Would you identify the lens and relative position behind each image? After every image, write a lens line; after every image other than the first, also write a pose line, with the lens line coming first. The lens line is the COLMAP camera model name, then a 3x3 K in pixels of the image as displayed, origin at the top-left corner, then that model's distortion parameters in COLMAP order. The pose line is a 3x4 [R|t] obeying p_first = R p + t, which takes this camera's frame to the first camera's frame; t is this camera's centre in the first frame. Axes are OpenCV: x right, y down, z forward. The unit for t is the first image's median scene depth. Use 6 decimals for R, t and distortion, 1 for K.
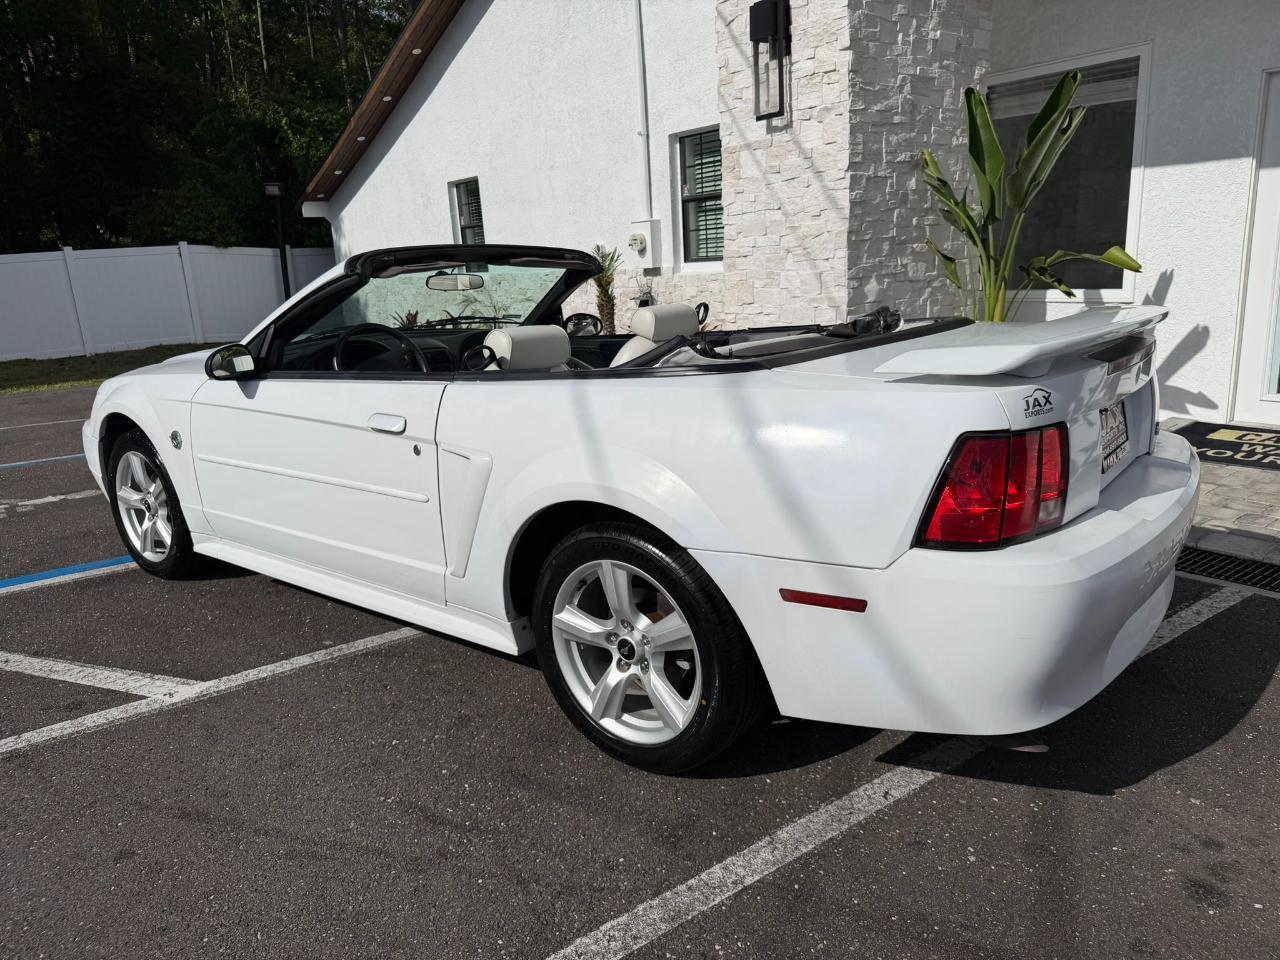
lens RADIAL K [[905.4, 0, 636.9], [0, 905.4, 481.1], [0, 0, 1]] dist [0.032789, -0.051487]
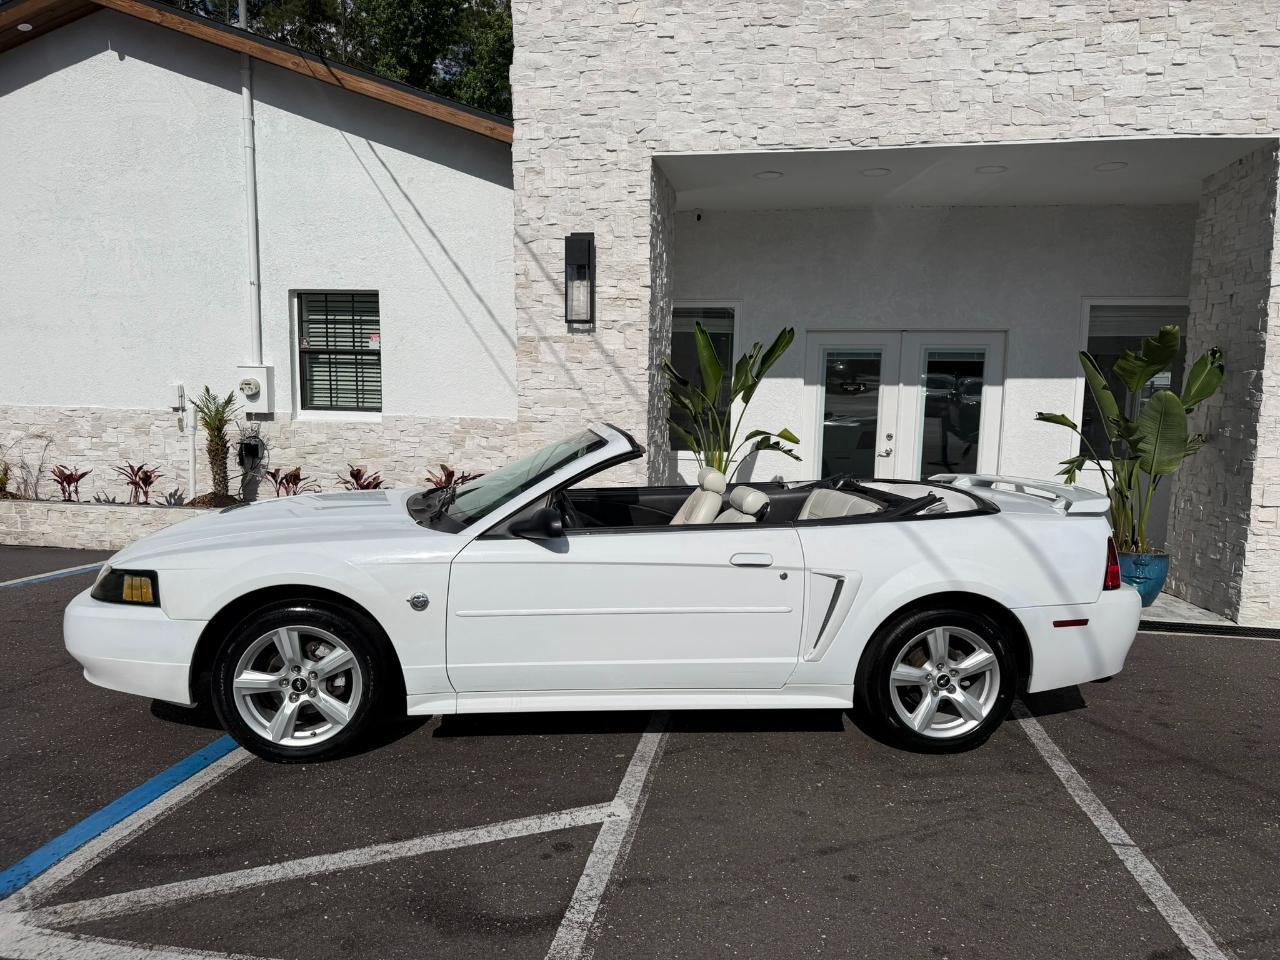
lens RADIAL K [[891.1, 0, 639.1], [0, 891.1, 486.1], [0, 0, 1]] dist [0.072457, -0.108081]
pose [[0.714501, -0.013689, 0.699501, -0.702435], [0.111610, 0.989235, -0.094644, -0.035202], [-0.690675, 0.145695, 0.708337, 0.064284]]
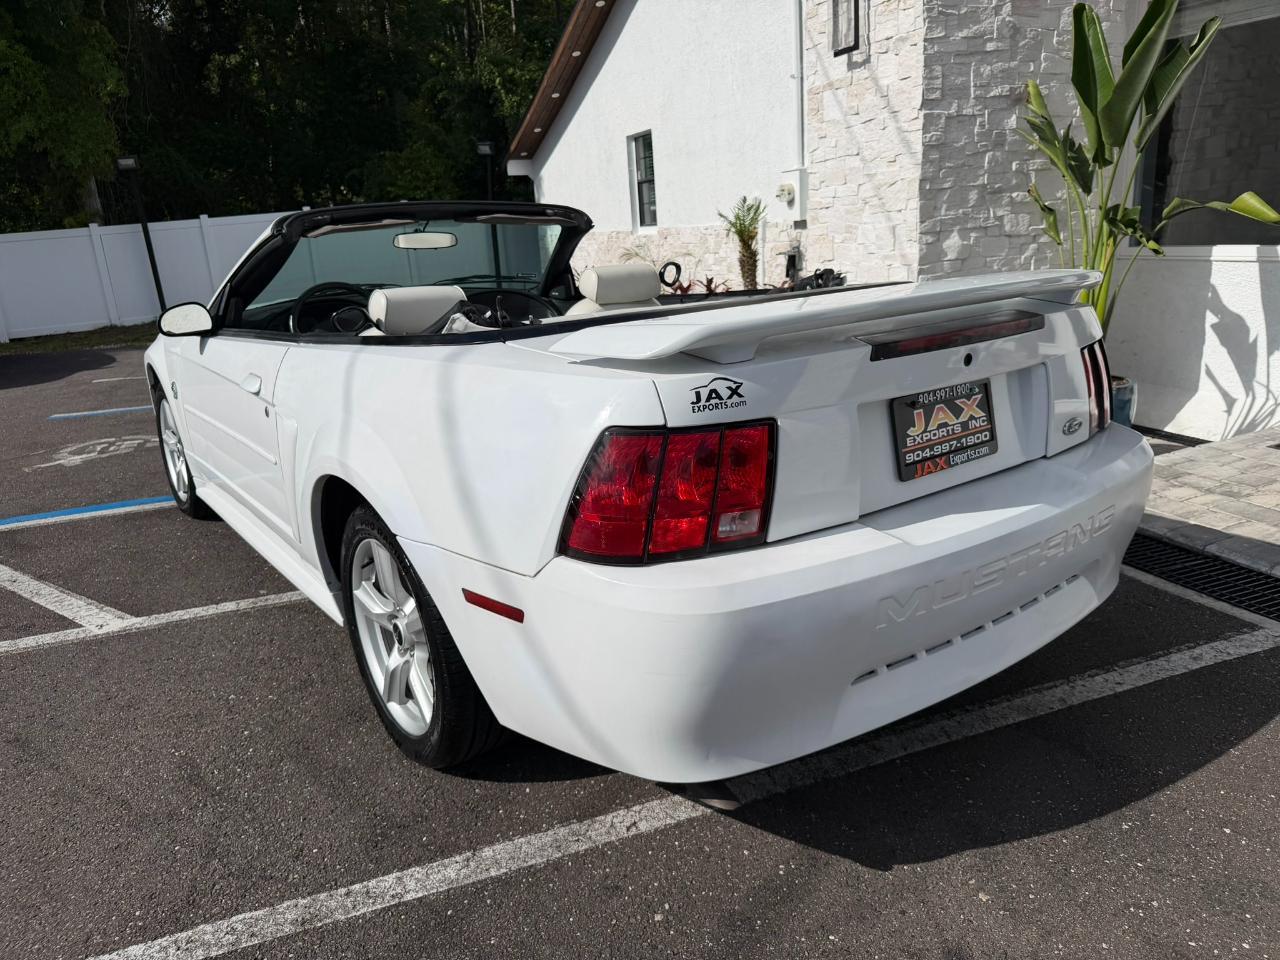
lens RADIAL K [[914.4, 0, 636.8], [0, 914.4, 478.3], [0, 0, 1]] dist [-0.000909, -0.004252]
pose [[0.965113, 0.062635, -0.254233, 0.204387], [-0.051558, 0.997417, 0.050010, -0.016162], [0.256708, -0.035157, 0.965849, 0.064337]]
